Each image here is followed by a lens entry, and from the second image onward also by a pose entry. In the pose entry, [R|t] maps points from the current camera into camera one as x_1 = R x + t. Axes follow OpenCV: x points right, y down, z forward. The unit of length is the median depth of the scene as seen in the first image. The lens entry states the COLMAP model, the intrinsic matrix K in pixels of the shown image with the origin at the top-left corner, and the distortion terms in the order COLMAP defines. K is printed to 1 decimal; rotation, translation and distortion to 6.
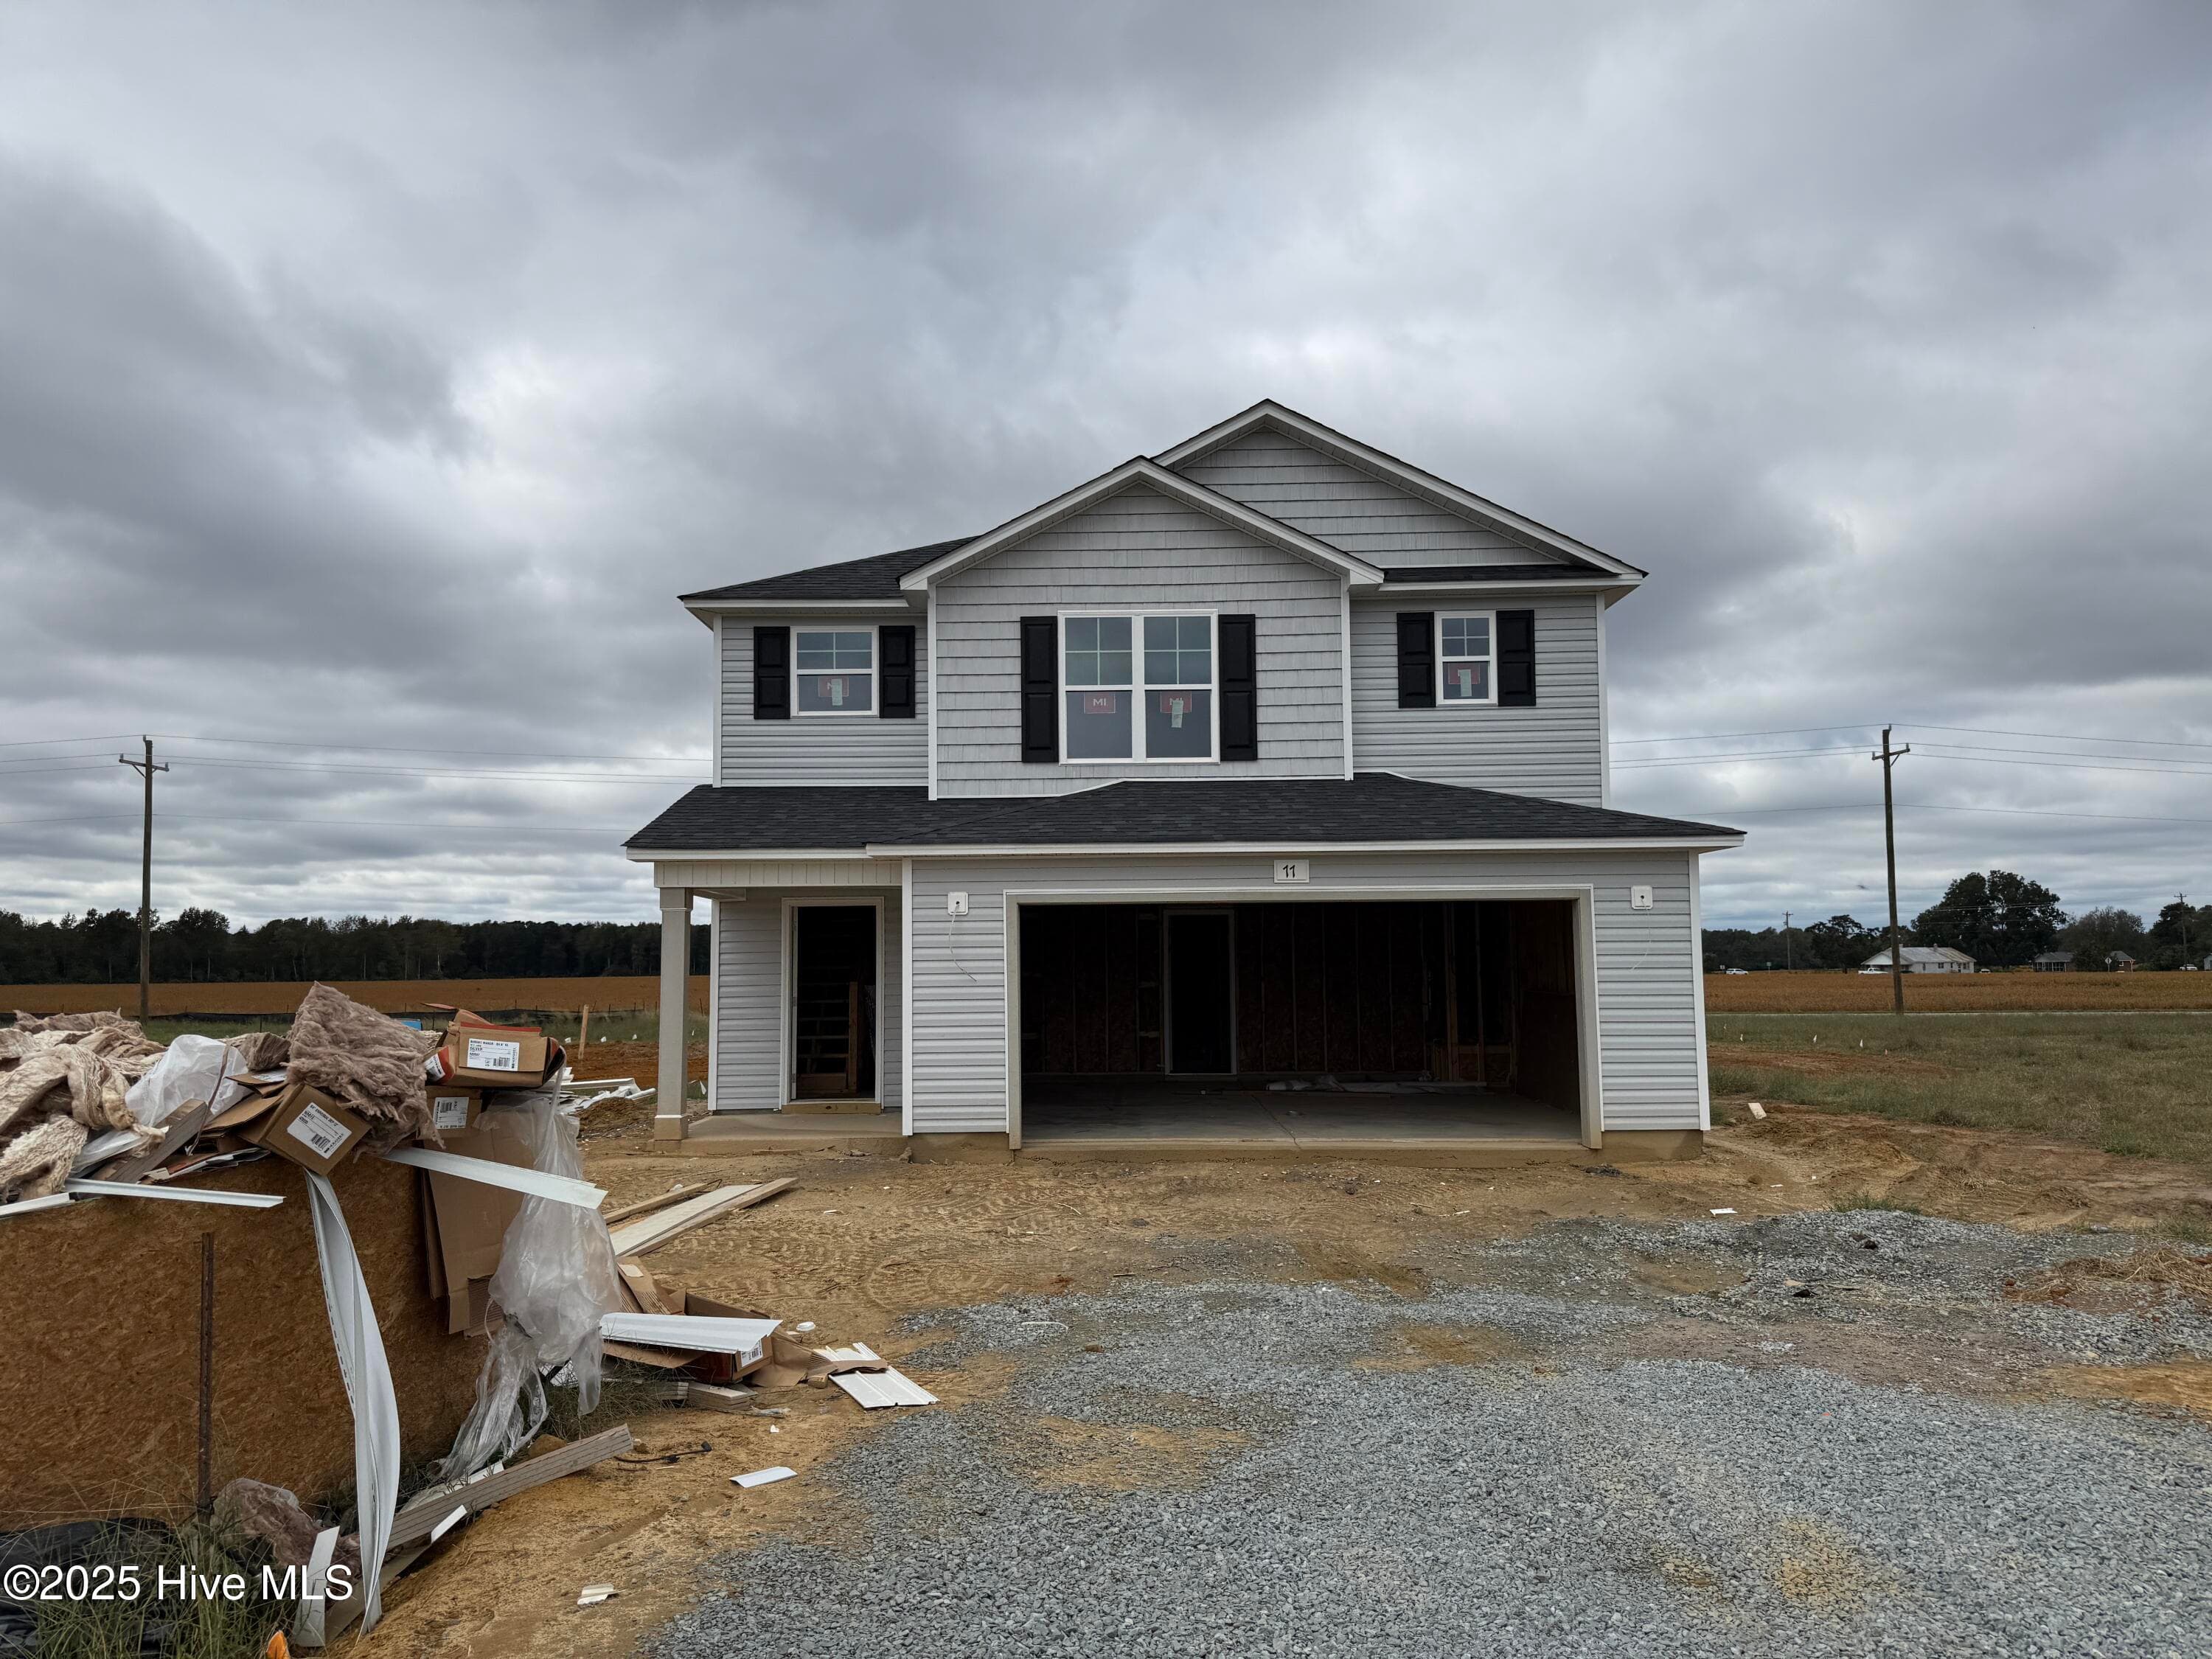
lens RADIAL K [[1567.5, 0, 1077.9], [0, 1567.5, 845.7], [0, 0, 1]] dist [0.038361, -0.053216]
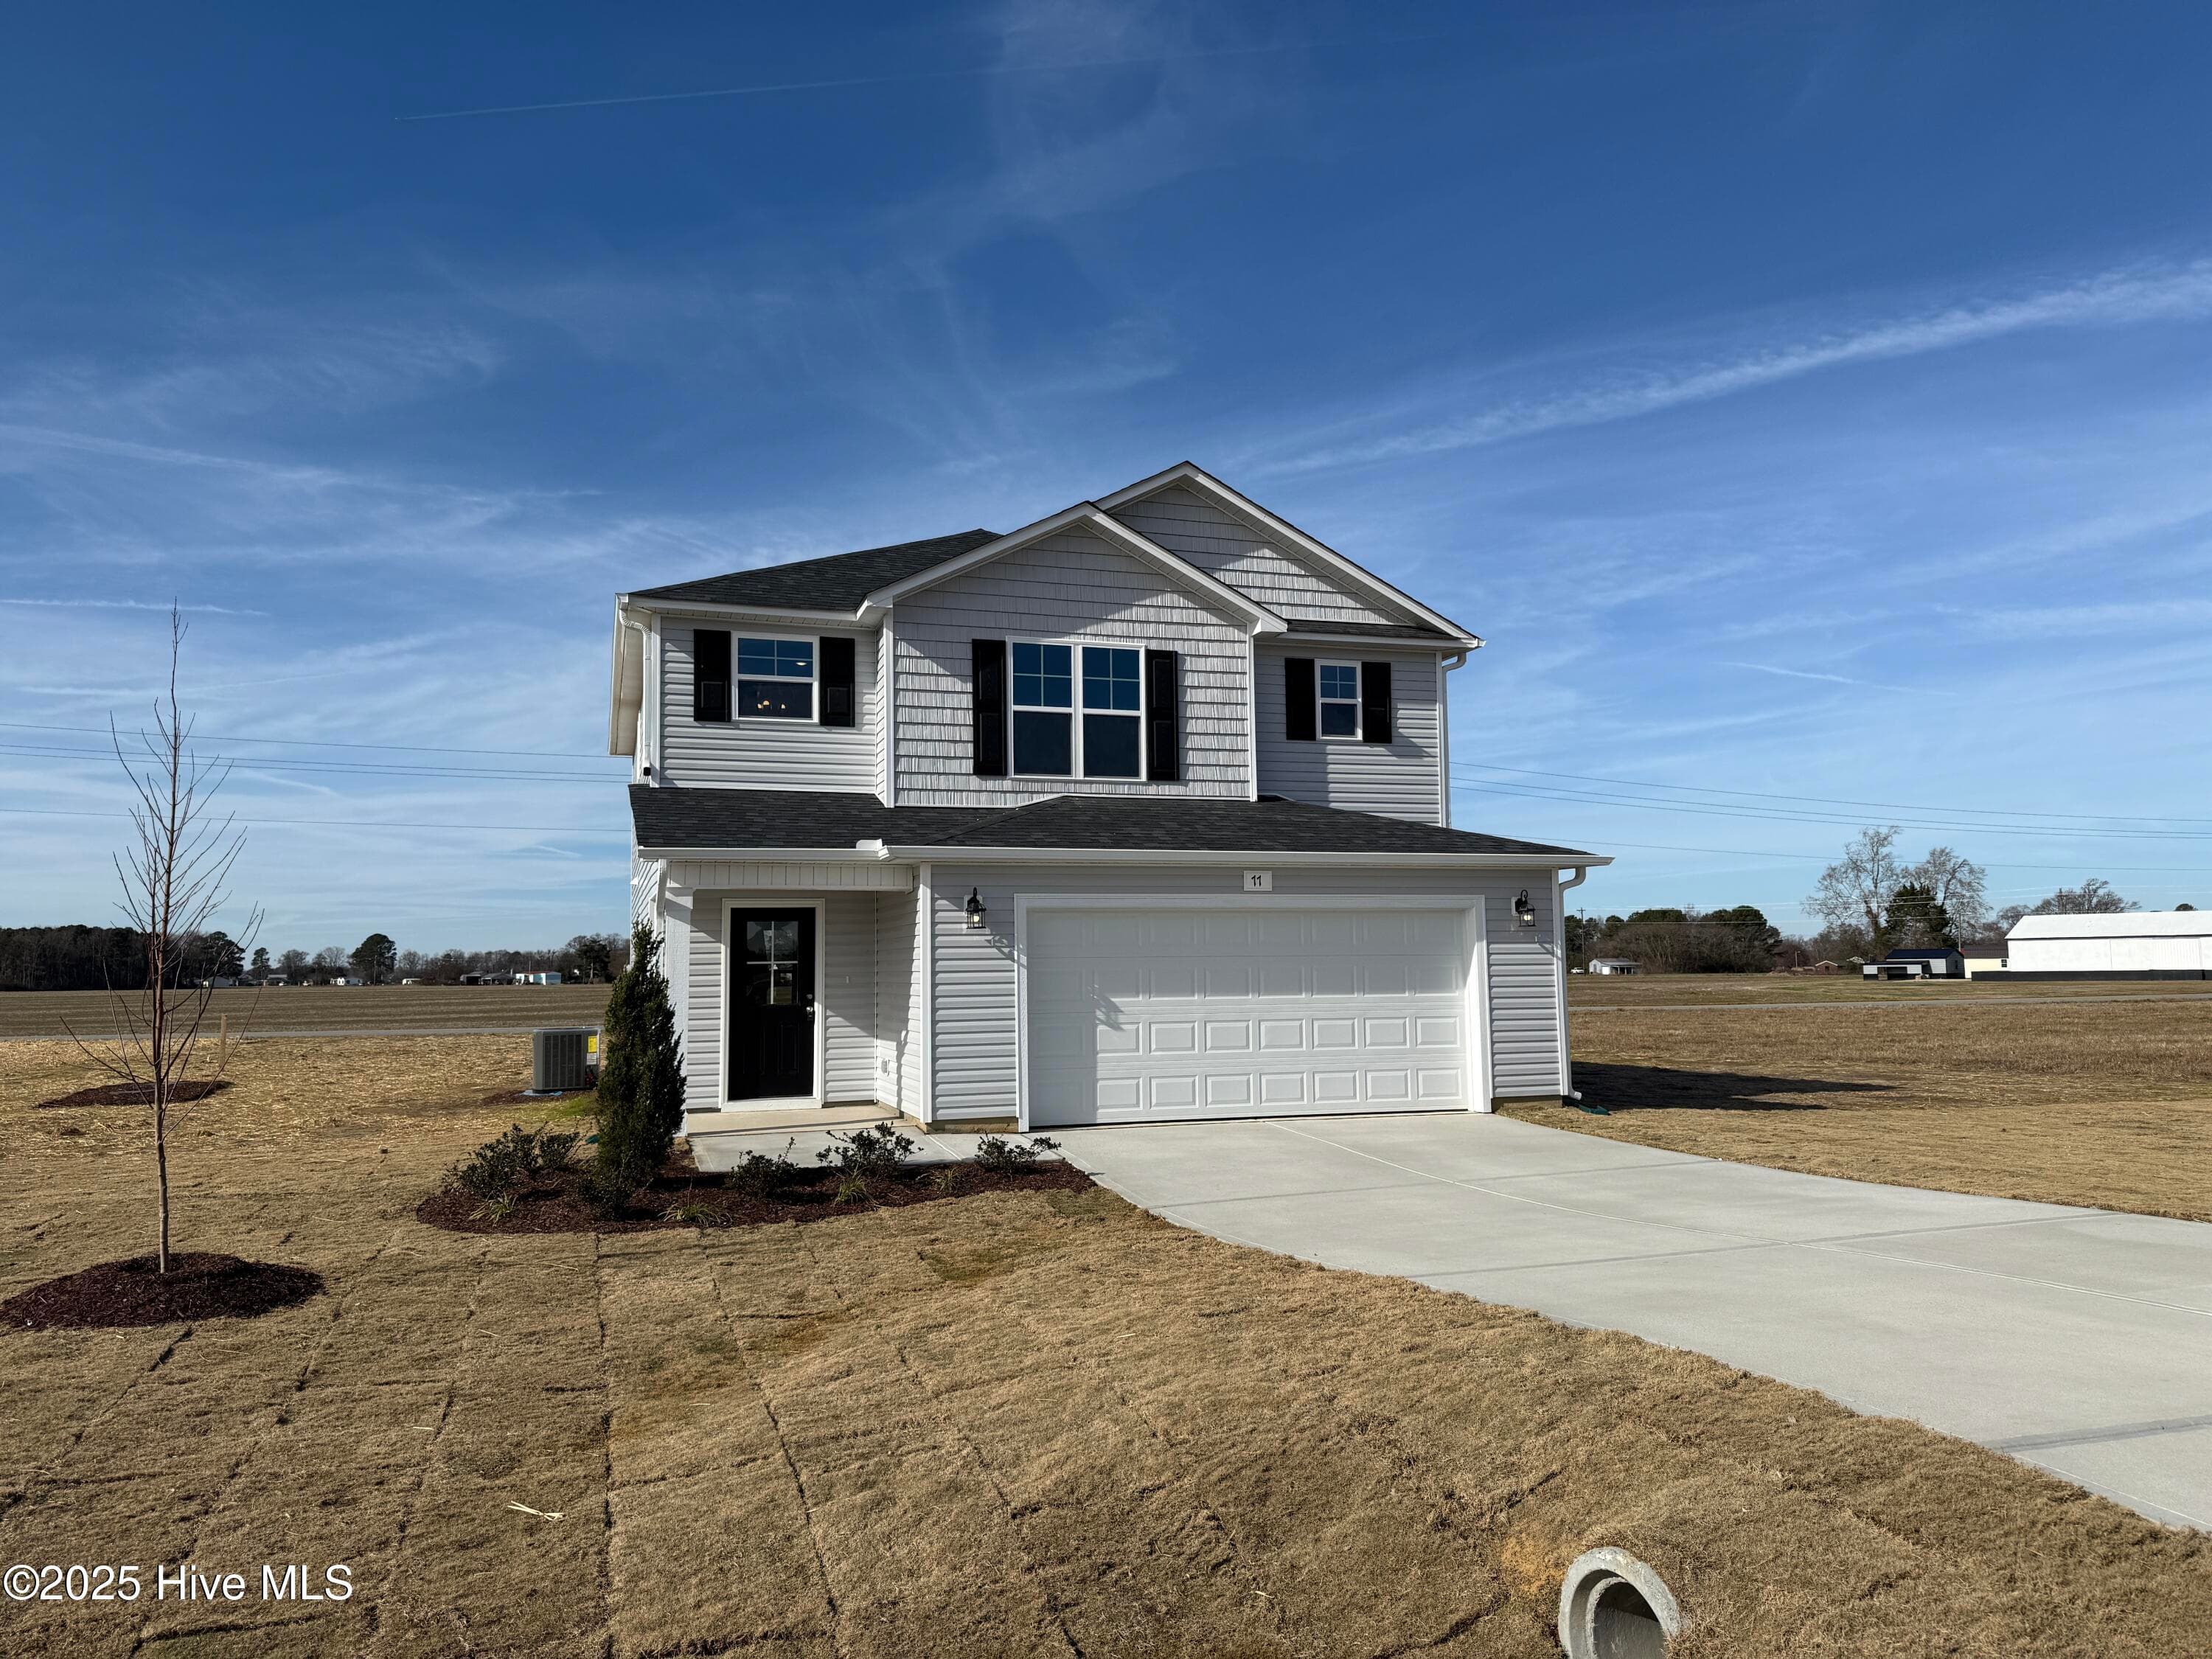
lens RADIAL K [[1567.5, 0, 1127.7], [0, 1567.5, 827.8], [0, 0, 1]] dist [0.038361, -0.053216]
pose [[0.942059, 0.027227, 0.334340, -0.288171], [-0.022012, 0.999570, -0.019378, 0.001081], [-0.334724, 0.010896, 0.942253, -0.042062]]
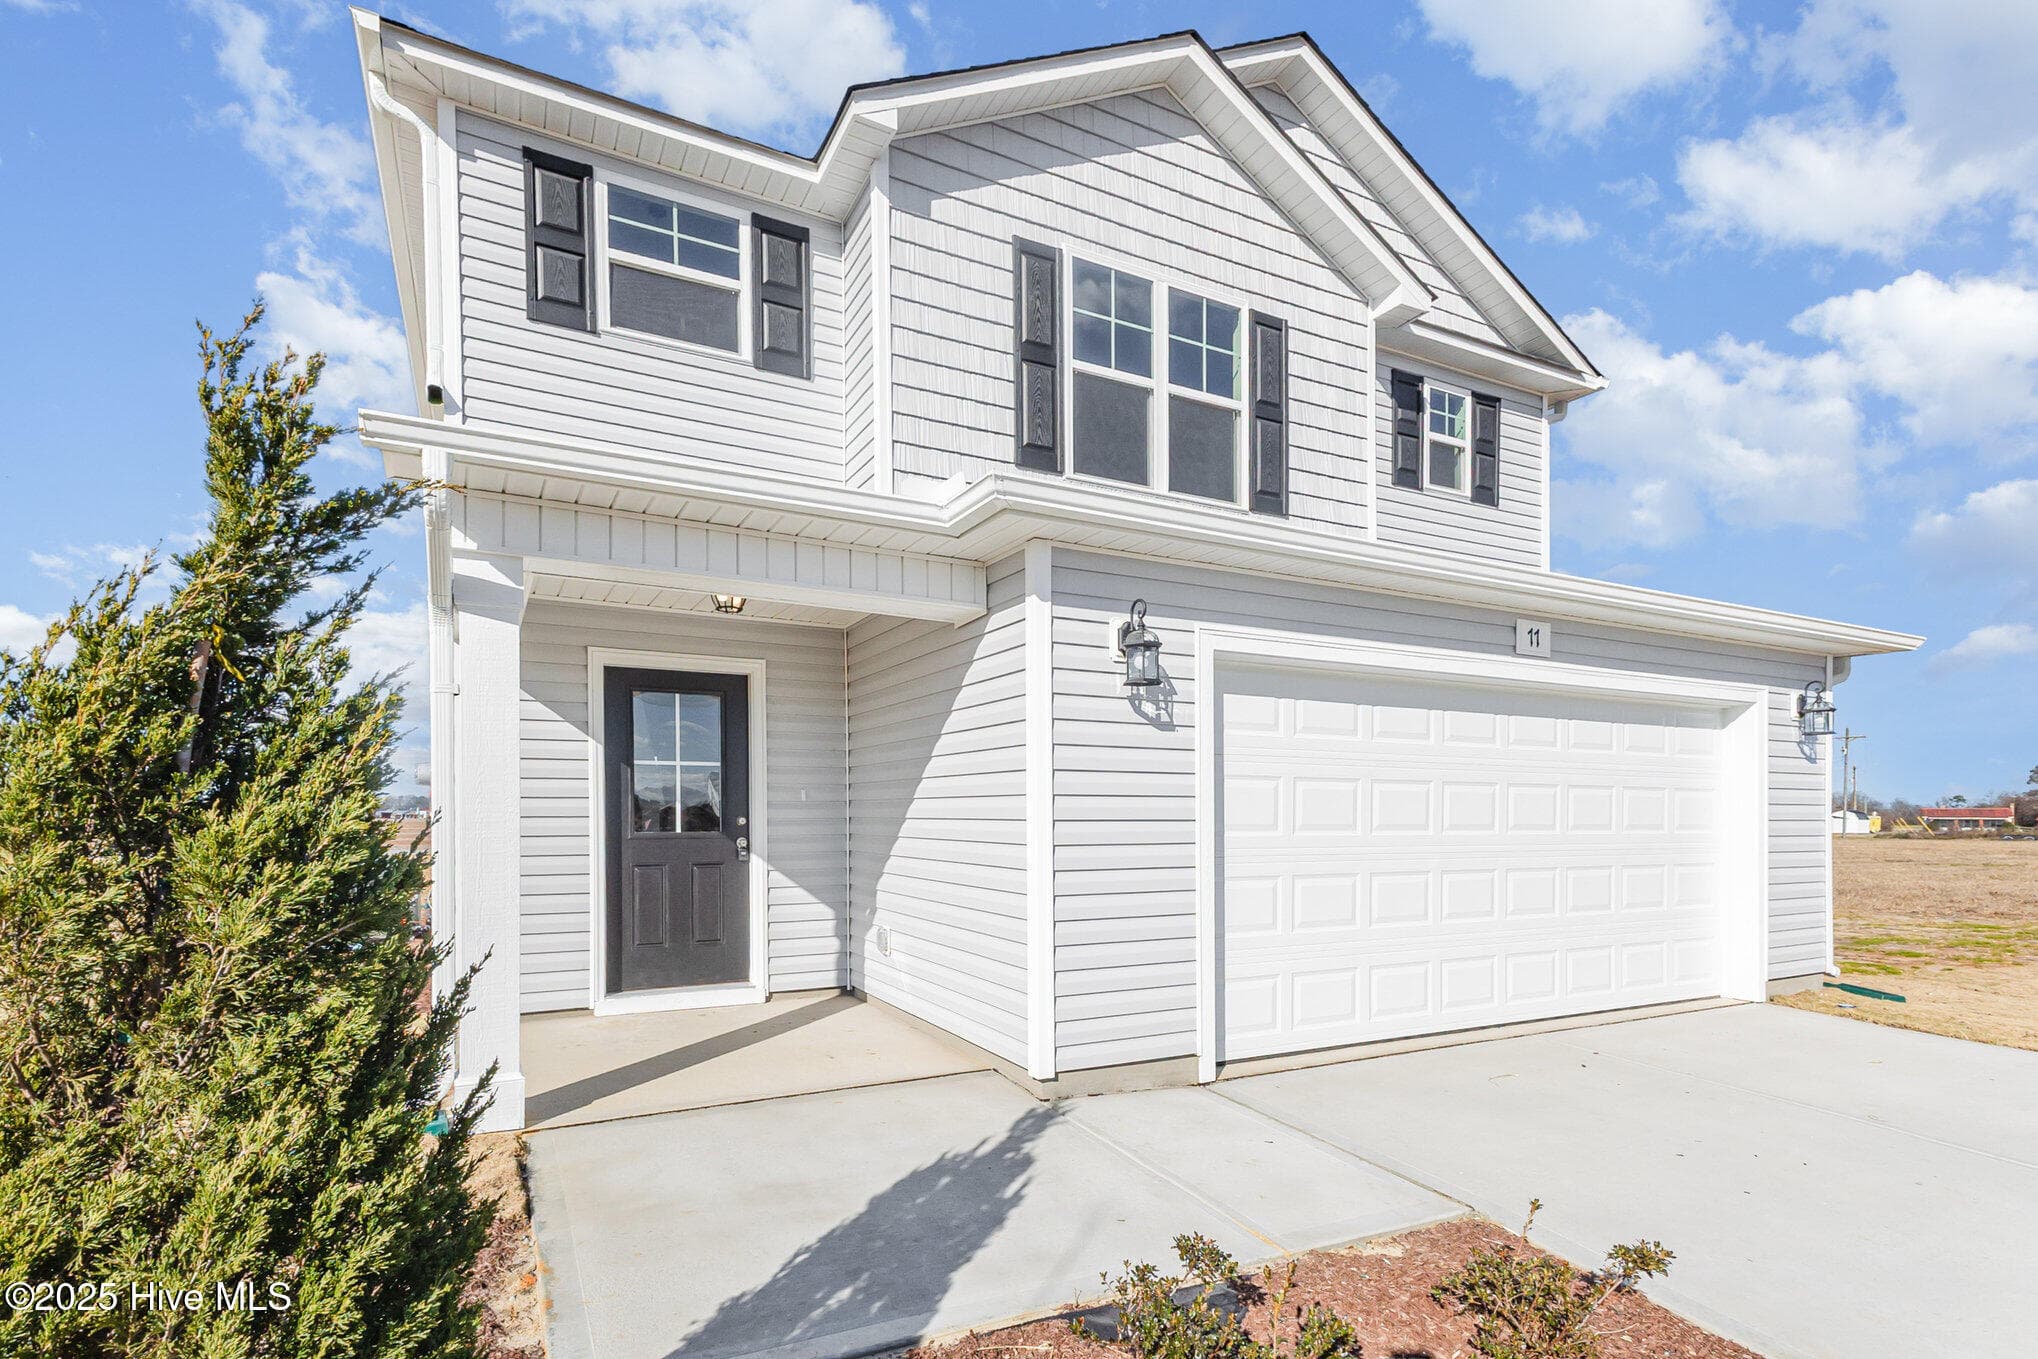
lens RADIAL K [[1004.0, 0, 1001.5], [0, 1004.0, 831.3], [0, 0, 1]] dist [0.014113, 0.005478]
pose [[0.878024, 0.004434, 0.478596, -0.236124], [-0.046158, 0.996081, 0.075451, 0.066147], [-0.476386, -0.088339, 0.874787, 0.612313]]
